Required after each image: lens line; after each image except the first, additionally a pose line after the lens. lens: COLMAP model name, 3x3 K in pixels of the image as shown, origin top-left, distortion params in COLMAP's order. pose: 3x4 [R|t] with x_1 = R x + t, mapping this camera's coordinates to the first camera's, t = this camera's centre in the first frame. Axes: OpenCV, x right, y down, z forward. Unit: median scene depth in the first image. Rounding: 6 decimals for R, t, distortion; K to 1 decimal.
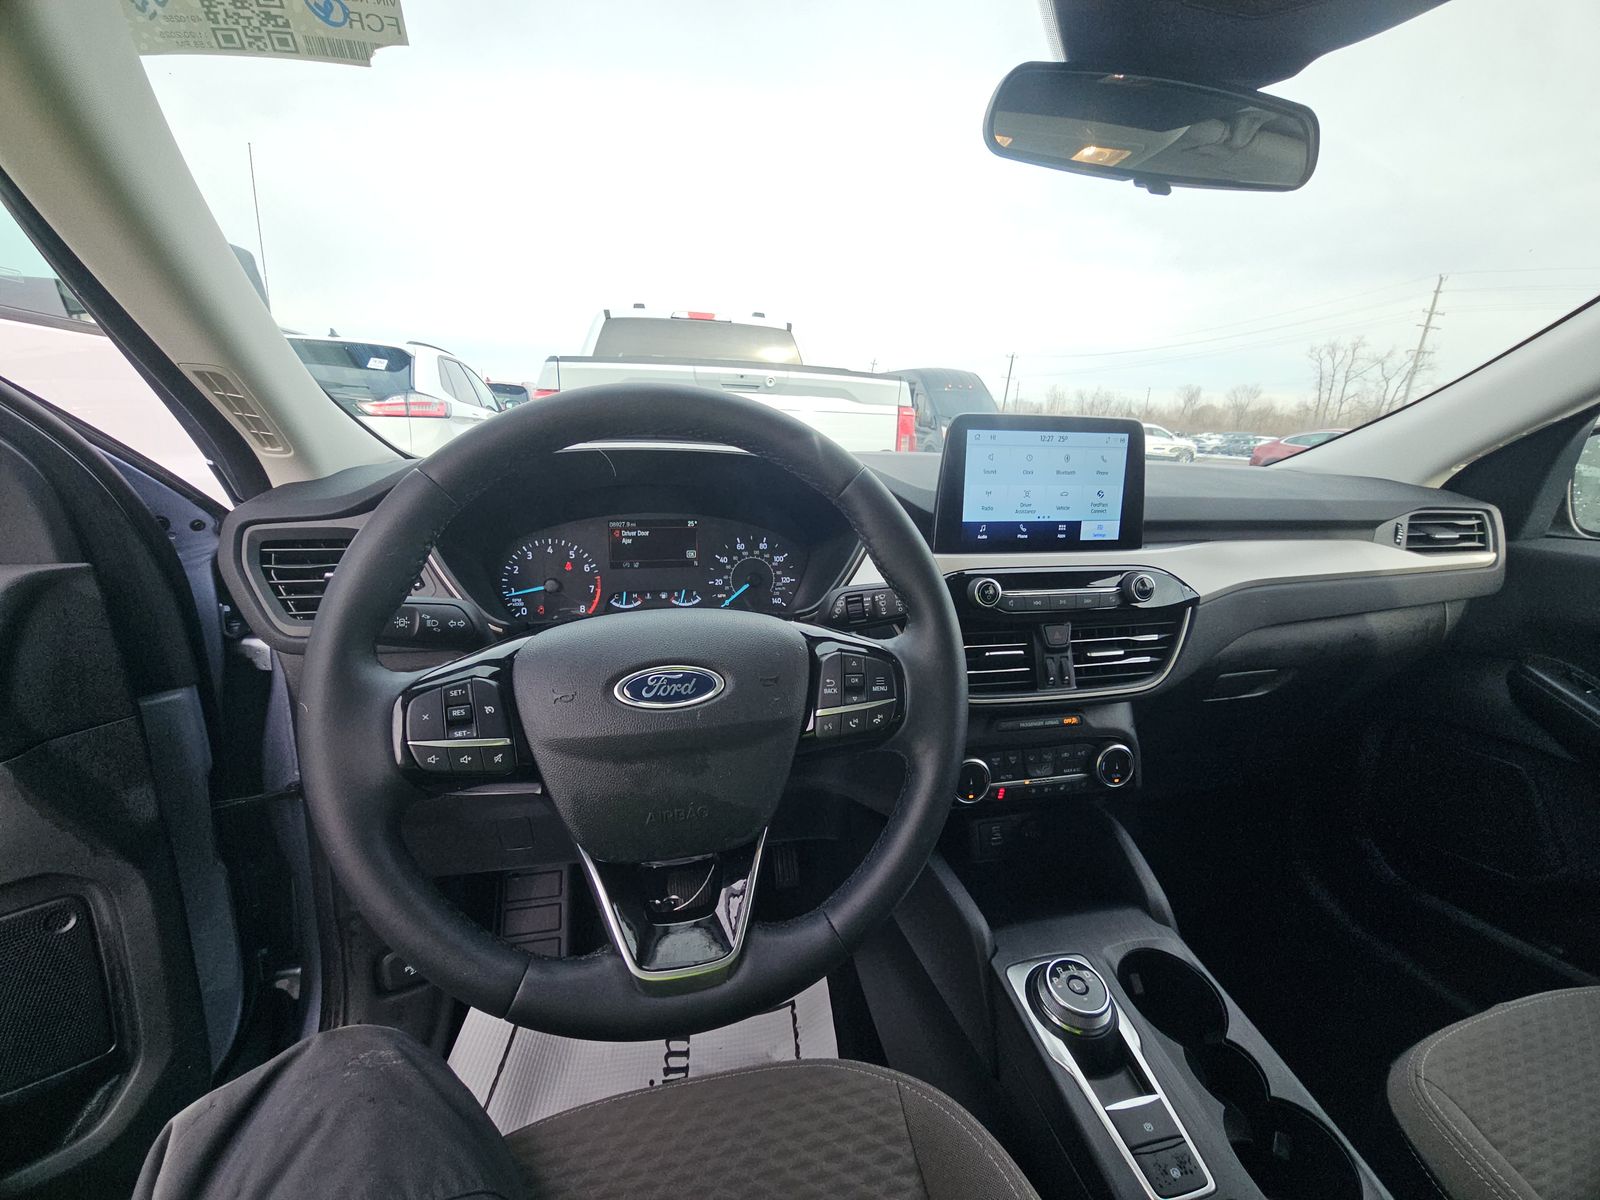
lens RADIAL K [[653.4, 0, 794.7], [0, 653.4, 599.6], [0, 0, 1]] dist [0.003985, -0.004938]
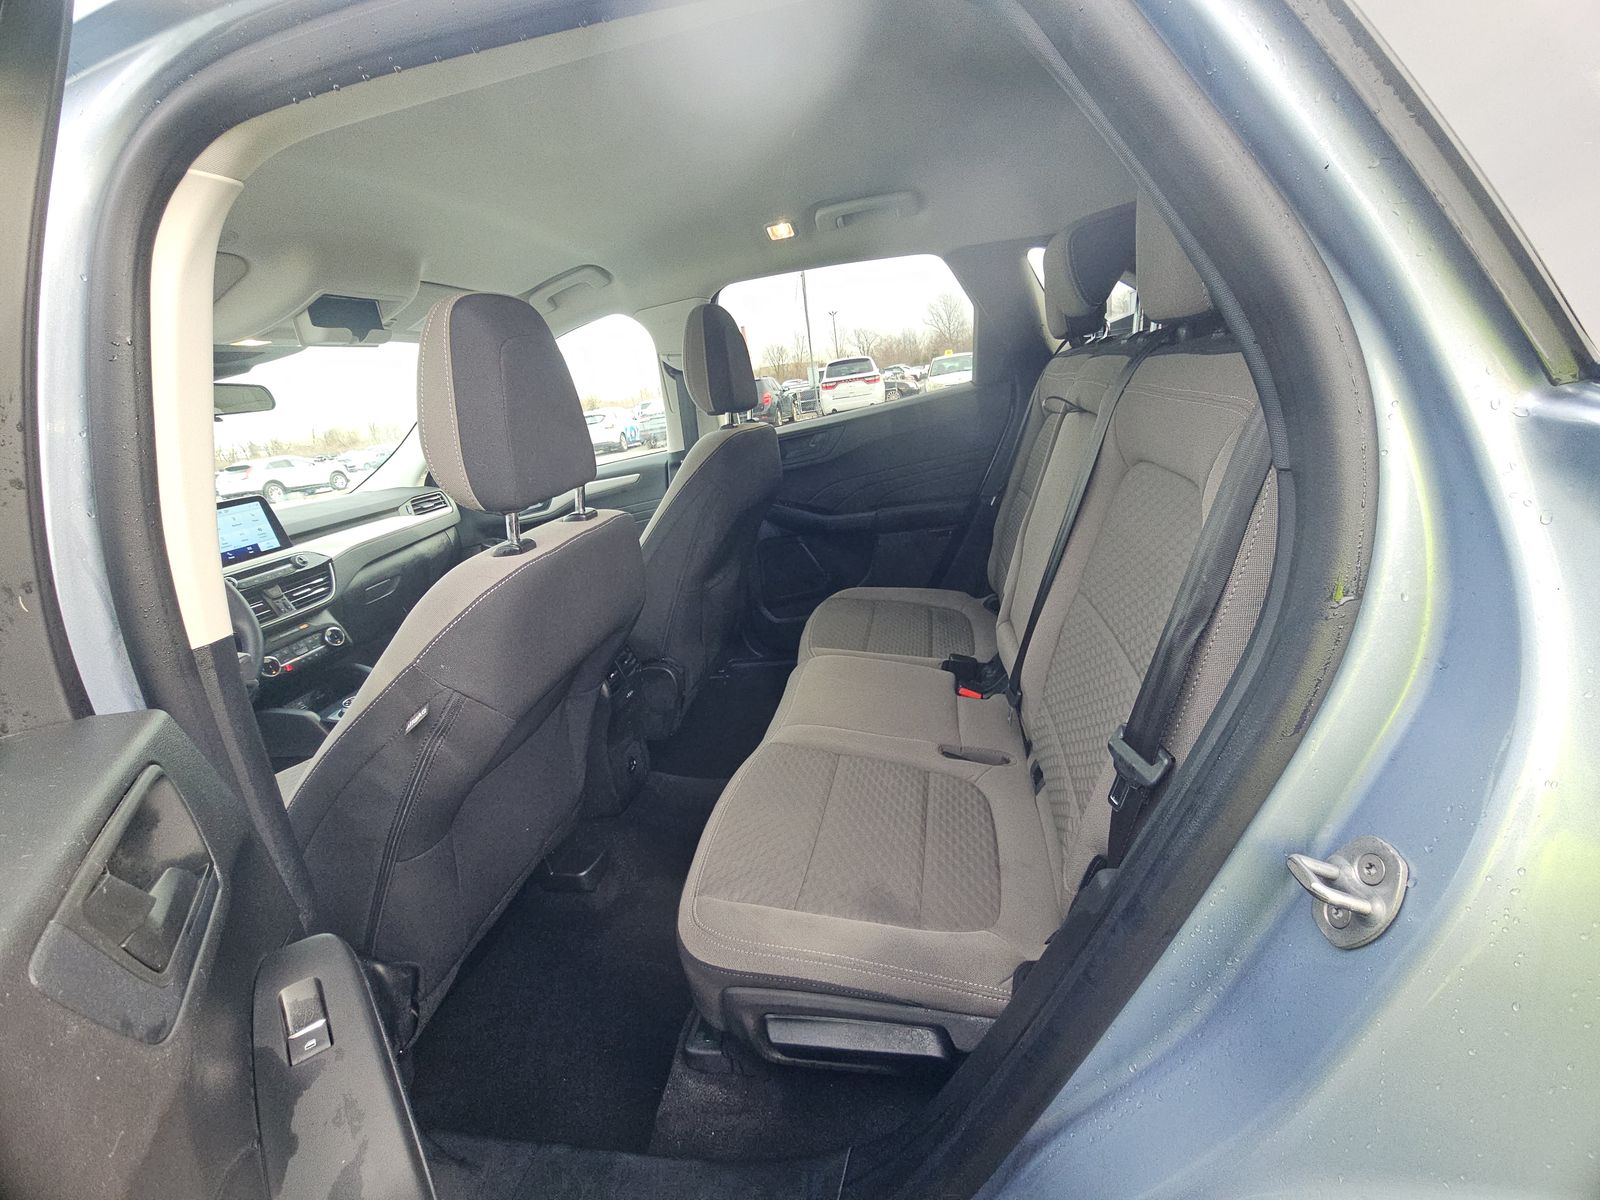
lens RADIAL K [[653.4, 0, 809.2], [0, 653.4, 602.5], [0, 0, 1]] dist [0.003985, -0.004938]
pose [[0.383427, -0.377081, 0.843086, -0.814987], [0.388365, 0.894053, 0.223252, 0.301126], [-0.837948, 0.241824, 0.489249, -1.656490]]
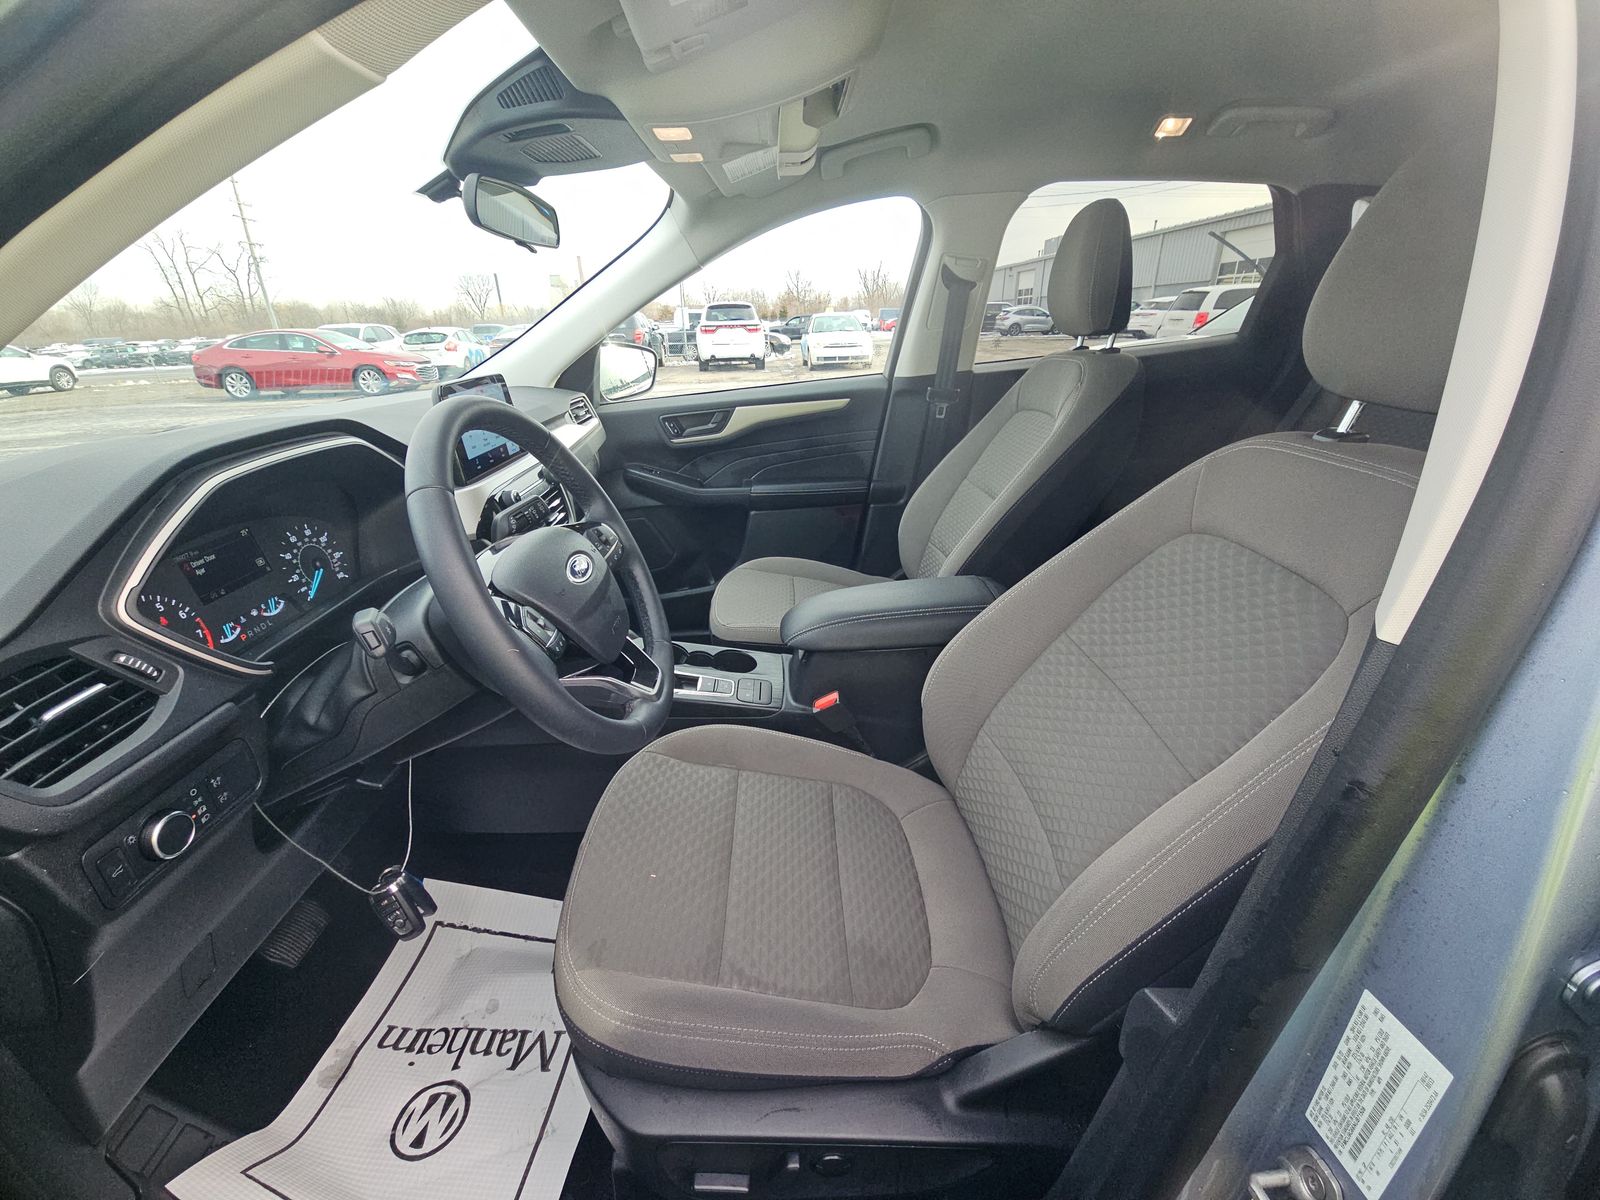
lens RADIAL K [[653.4, 0, 809.9], [0, 653.4, 606.0], [0, 0, 1]] dist [0.003985, -0.004938]
pose [[0.183290, -0.429048, 0.884490, -1.003355], [0.290789, 0.883132, 0.368130, -0.146714], [-0.939067, 0.189726, 0.286632, -0.047747]]
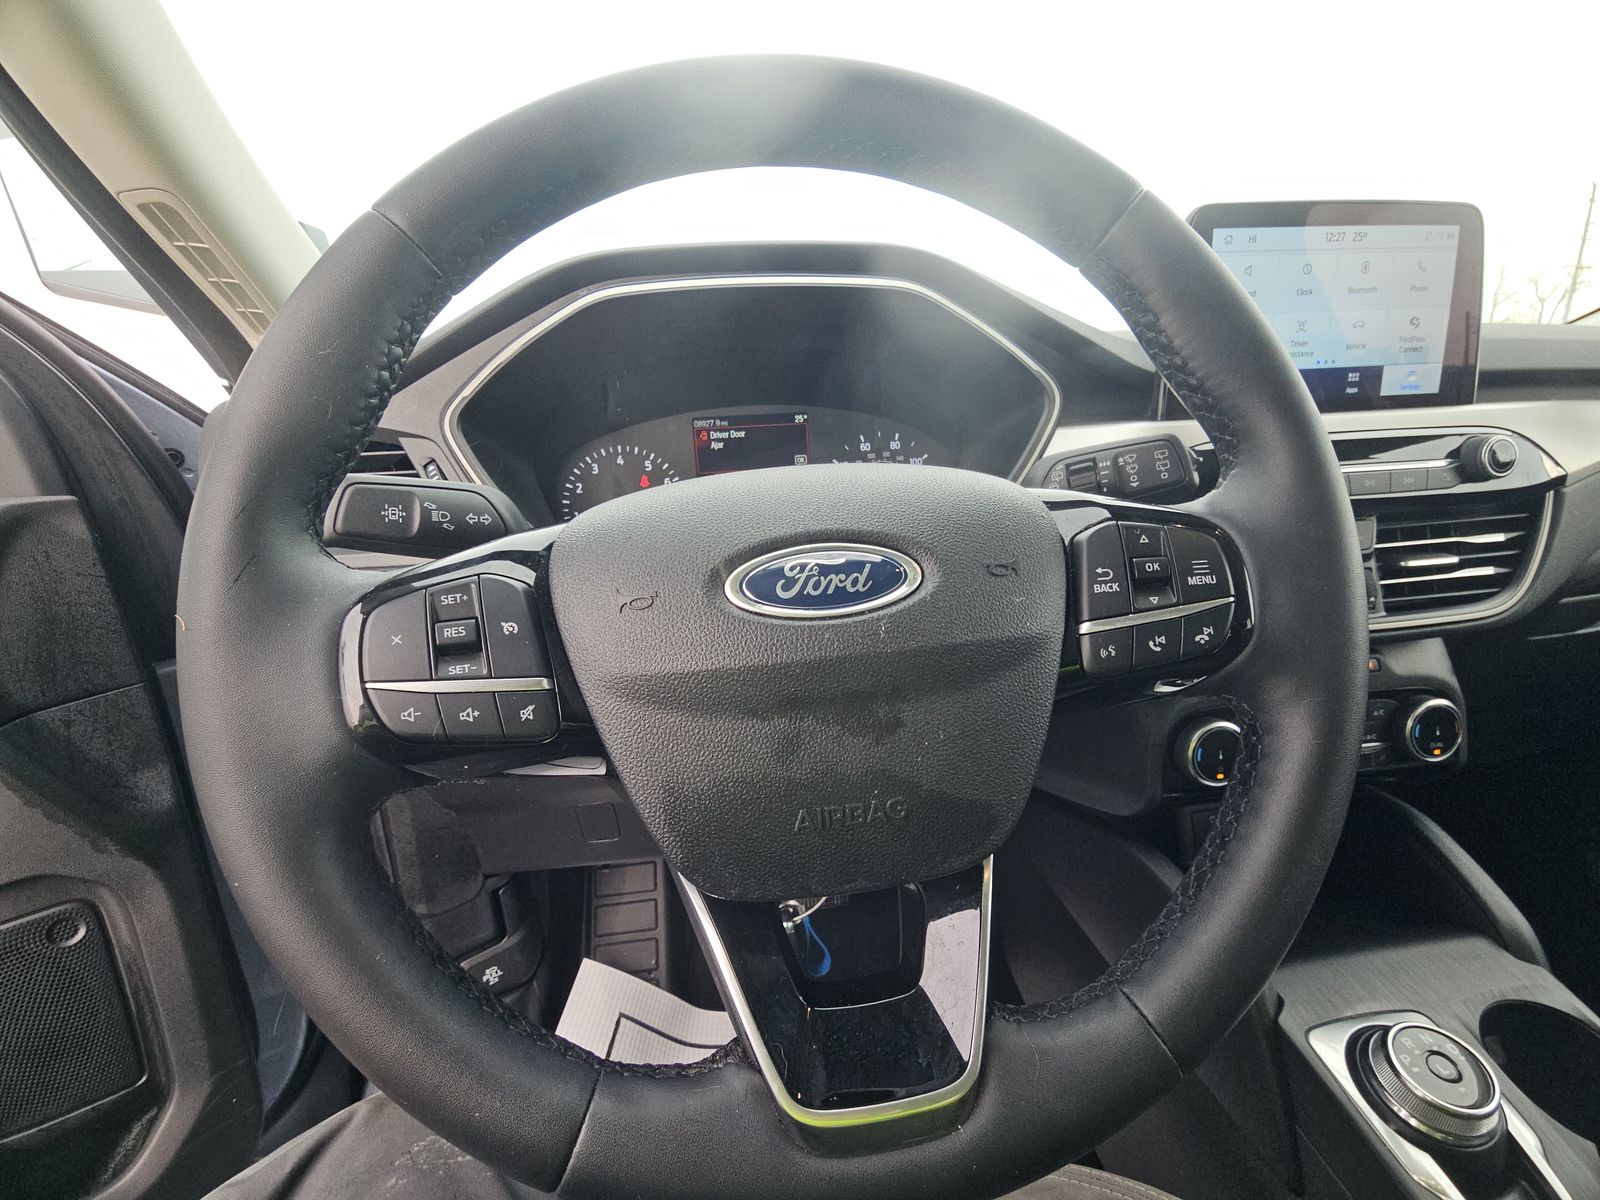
lens RADIAL K [[653.4, 0, 796.2], [0, 653.4, 600.4], [0, 0, 1]] dist [0.003985, -0.004938]
pose [[0.992392, -0.035830, -0.117788, -0.089290], [0.039437, 0.998817, 0.028437, 0.079328], [0.116630, -0.032865, 0.992632, 0.270476]]
